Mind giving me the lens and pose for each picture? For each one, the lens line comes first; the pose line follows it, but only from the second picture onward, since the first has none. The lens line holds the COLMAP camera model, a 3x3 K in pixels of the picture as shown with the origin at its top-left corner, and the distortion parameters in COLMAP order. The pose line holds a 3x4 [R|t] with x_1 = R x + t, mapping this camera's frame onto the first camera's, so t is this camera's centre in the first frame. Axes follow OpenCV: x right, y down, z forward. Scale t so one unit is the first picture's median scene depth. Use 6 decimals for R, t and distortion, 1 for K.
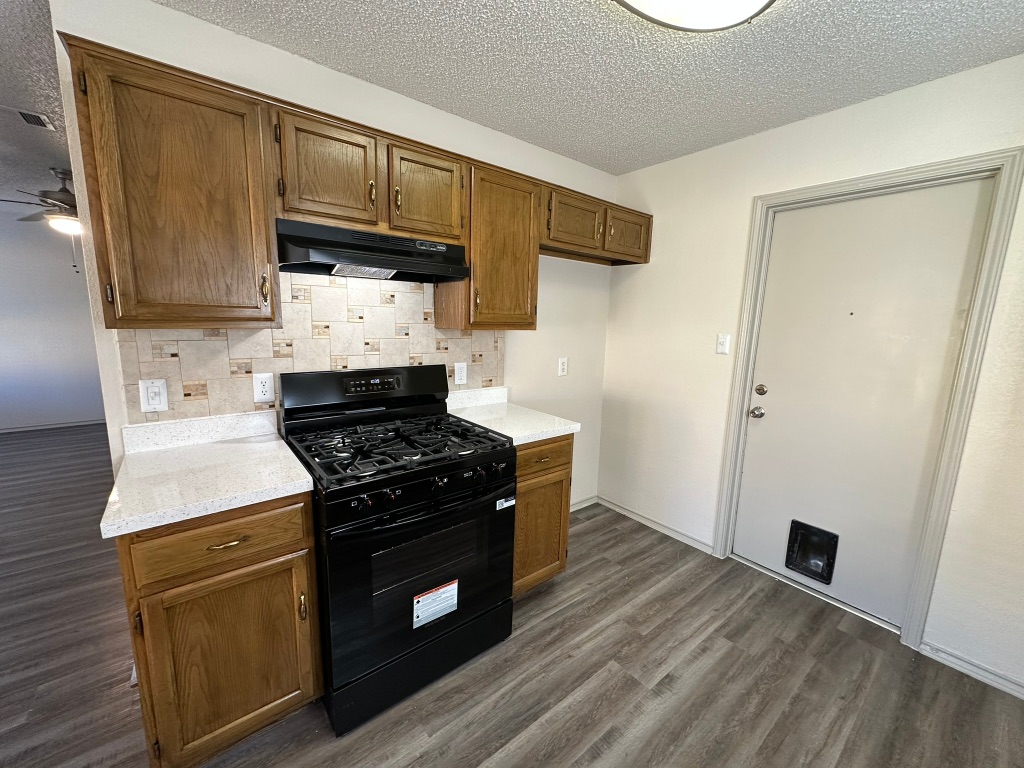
lens RADIAL K [[407.9, 0, 512.0], [0, 407.9, 384.0], [0, 0, 1]] dist [-0.002188, 0.000122]
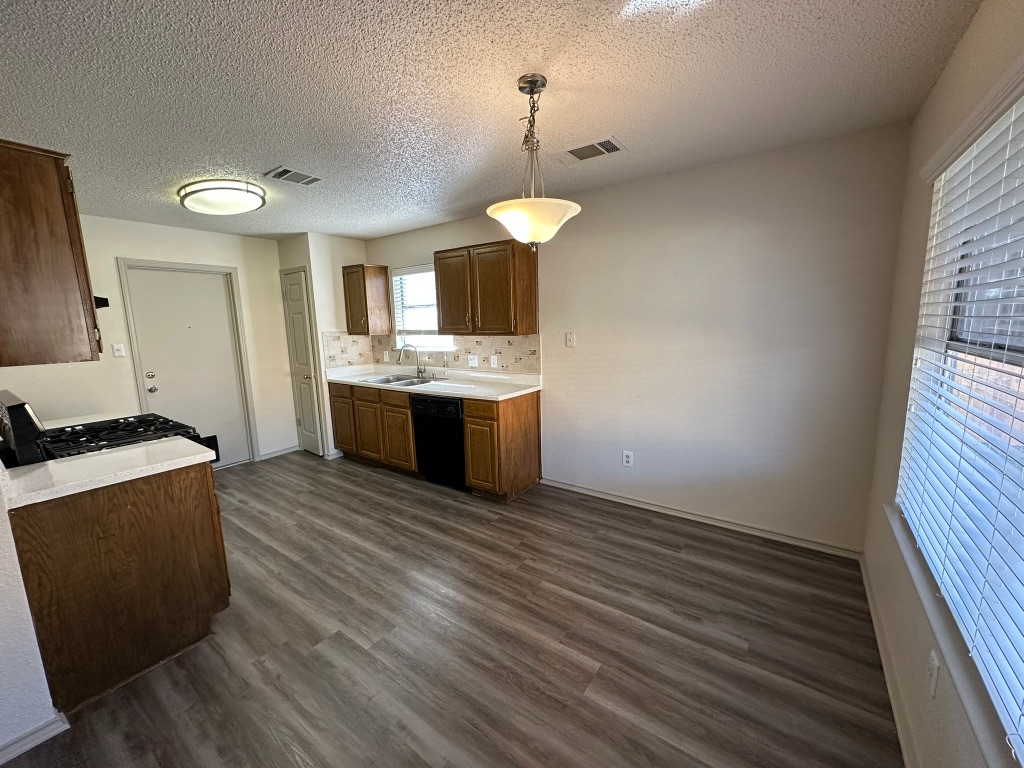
lens RADIAL K [[407.9, 0, 512.0], [0, 407.9, 384.0], [0, 0, 1]] dist [-0.002188, 0.000122]
pose [[-0.277950, -0.165864, 0.946168, -1.744979], [0.172539, 0.960341, 0.219034, -0.077838], [-0.944973, 0.224132, -0.238309, 0.028078]]
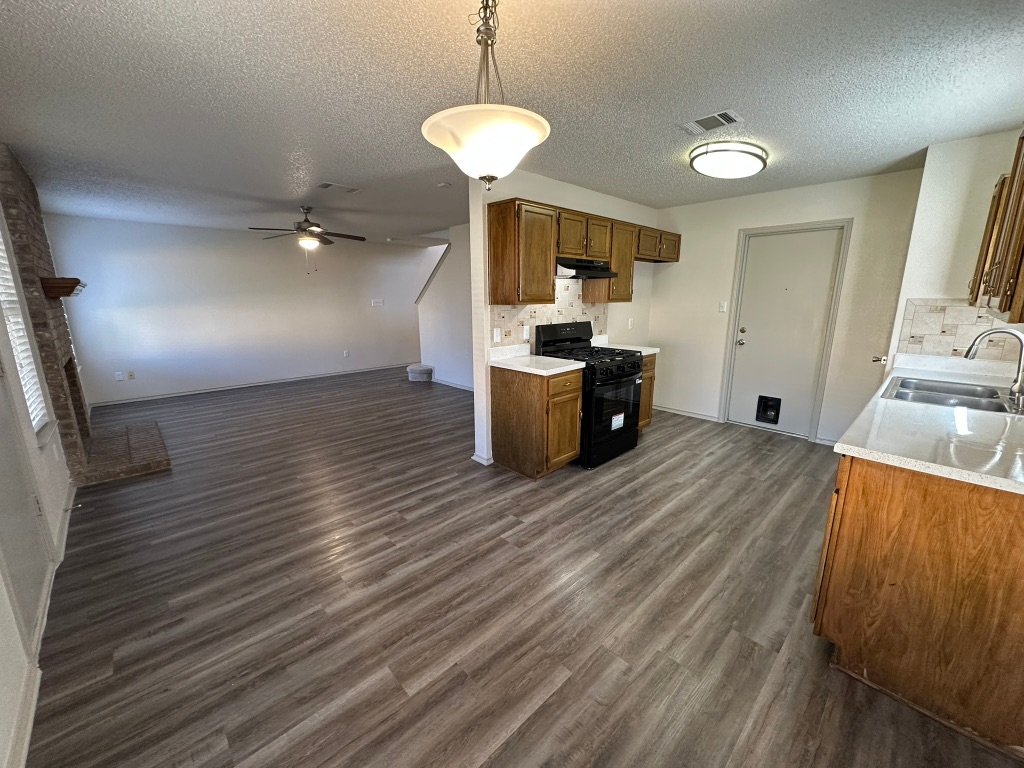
lens RADIAL K [[407.9, 0, 512.0], [0, 407.9, 384.0], [0, 0, 1]] dist [-0.002188, 0.000122]
pose [[0.995301, -0.047358, 0.084454, -0.827202], [0.042663, 0.997487, 0.056560, 0.144221], [-0.086921, -0.052691, 0.994821, -1.062026]]
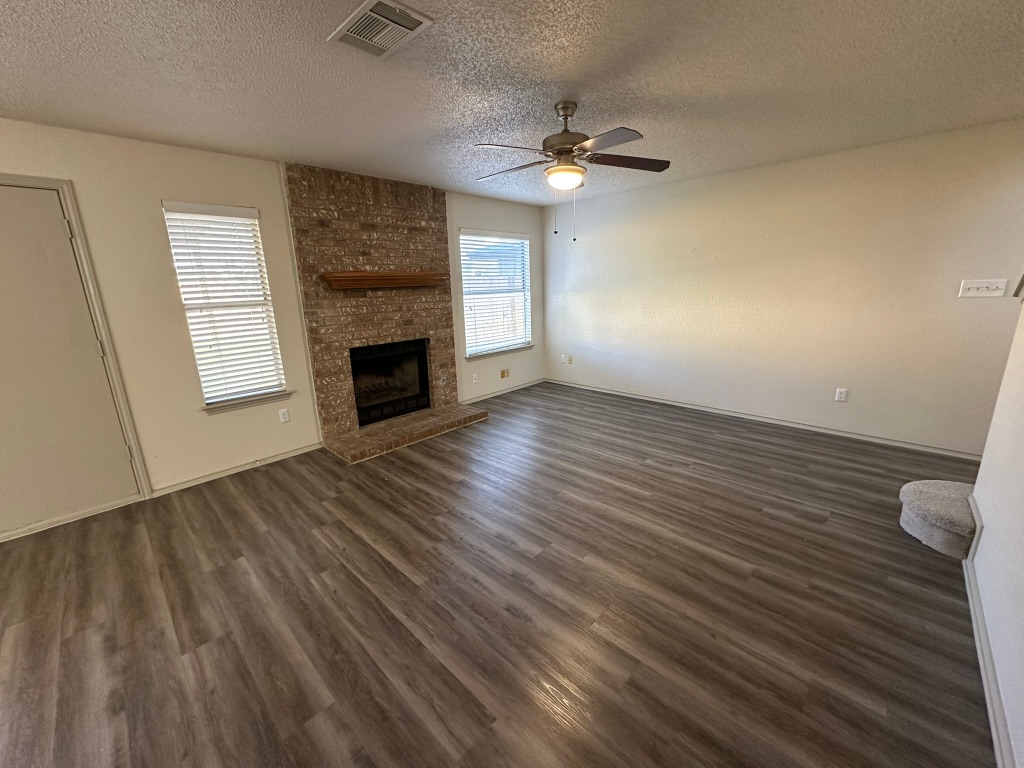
lens RADIAL K [[407.9, 0, 512.0], [0, 407.9, 384.0], [0, 0, 1]] dist [-0.002188, 0.000122]
pose [[0.130420, 0.208749, -0.969234, -0.436179], [-0.123998, 0.973342, 0.192949, -0.243093], [0.983674, 0.095018, 0.152828, 1.396708]]
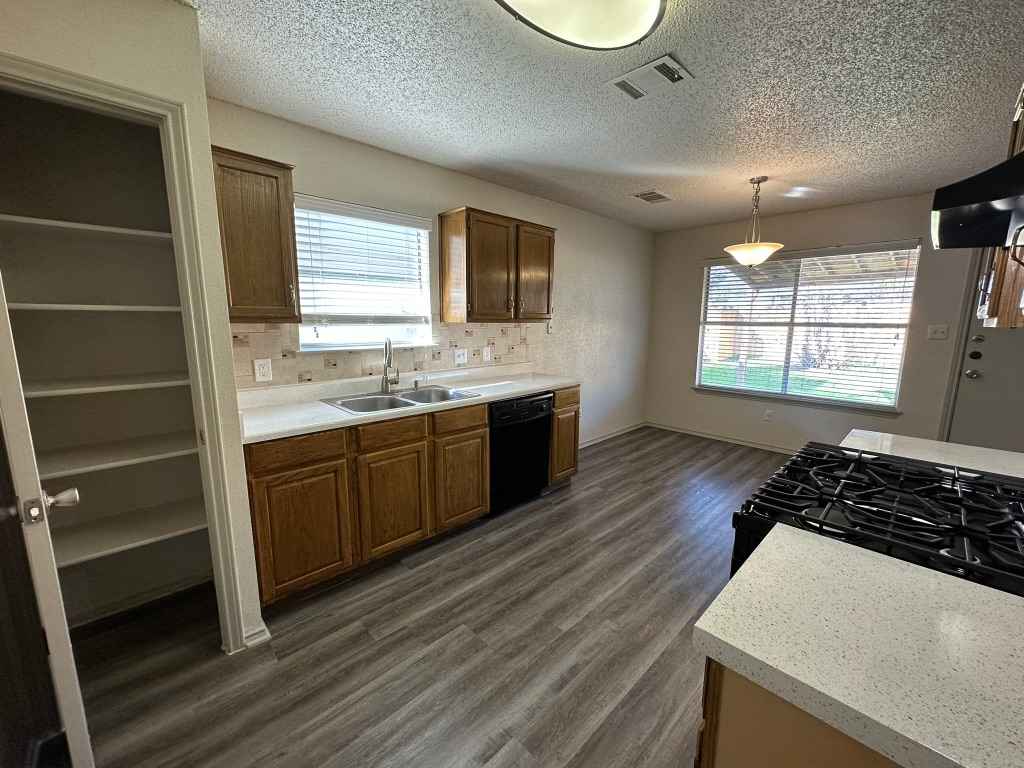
lens RADIAL K [[407.9, 0, 512.0], [0, 407.9, 384.0], [0, 0, 1]] dist [-0.002188, 0.000122]
pose [[-0.995092, -0.014900, -0.097824, 0.384808], [-0.044766, 0.949434, 0.310760, -0.191688], [0.088247, 0.313614, -0.945441, 1.386565]]
